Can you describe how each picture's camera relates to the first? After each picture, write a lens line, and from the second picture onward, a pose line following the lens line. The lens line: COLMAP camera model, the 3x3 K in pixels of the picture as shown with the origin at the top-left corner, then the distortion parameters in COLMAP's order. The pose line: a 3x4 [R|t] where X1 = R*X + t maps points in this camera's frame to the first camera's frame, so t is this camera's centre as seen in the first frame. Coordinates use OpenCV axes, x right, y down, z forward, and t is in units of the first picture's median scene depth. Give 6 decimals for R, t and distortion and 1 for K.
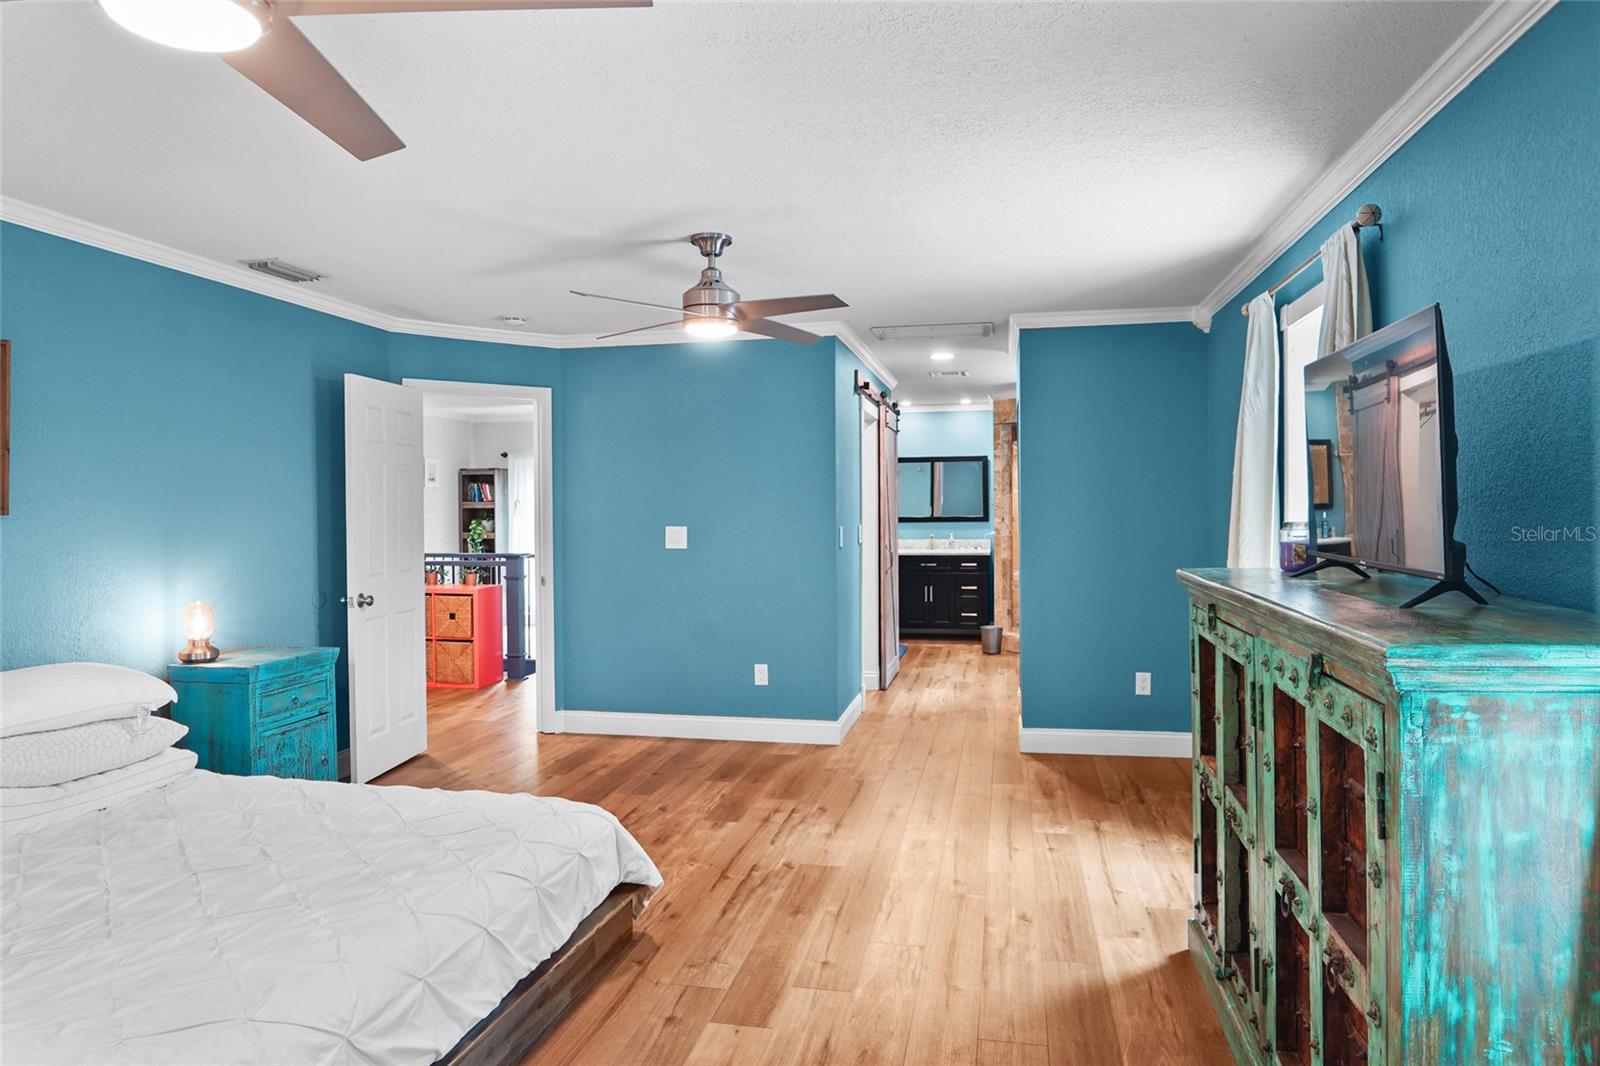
lens RADIAL K [[1018.8, 0, 796.6], [0, 1018.8, 523.6], [0, 0, 1]] dist [-0.019207, -0.001264]
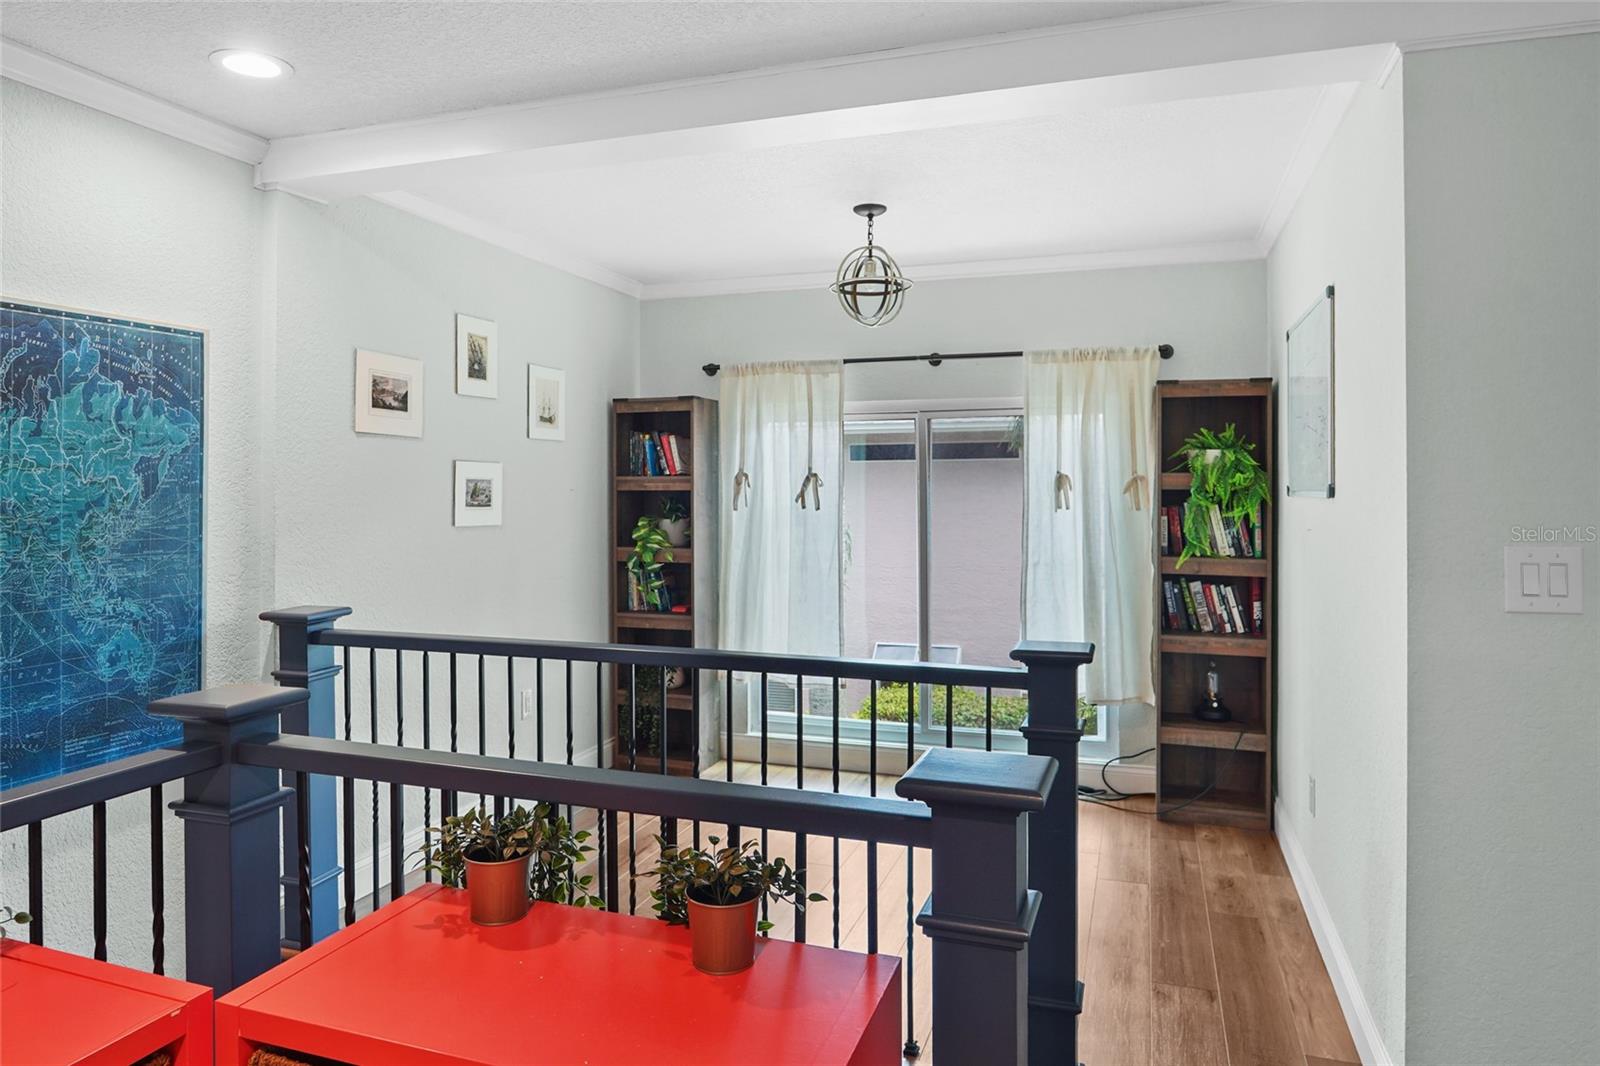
lens RADIAL K [[1018.8, 0, 801.2], [0, 1018.8, 527.1], [0, 0, 1]] dist [-0.019207, -0.001264]
pose [[0.991519, 0.015104, -0.129079, -0.195174], [-0.013936, 0.999853, 0.009946, -0.004854], [0.129210, -0.008063, 0.991584, 0.581158]]
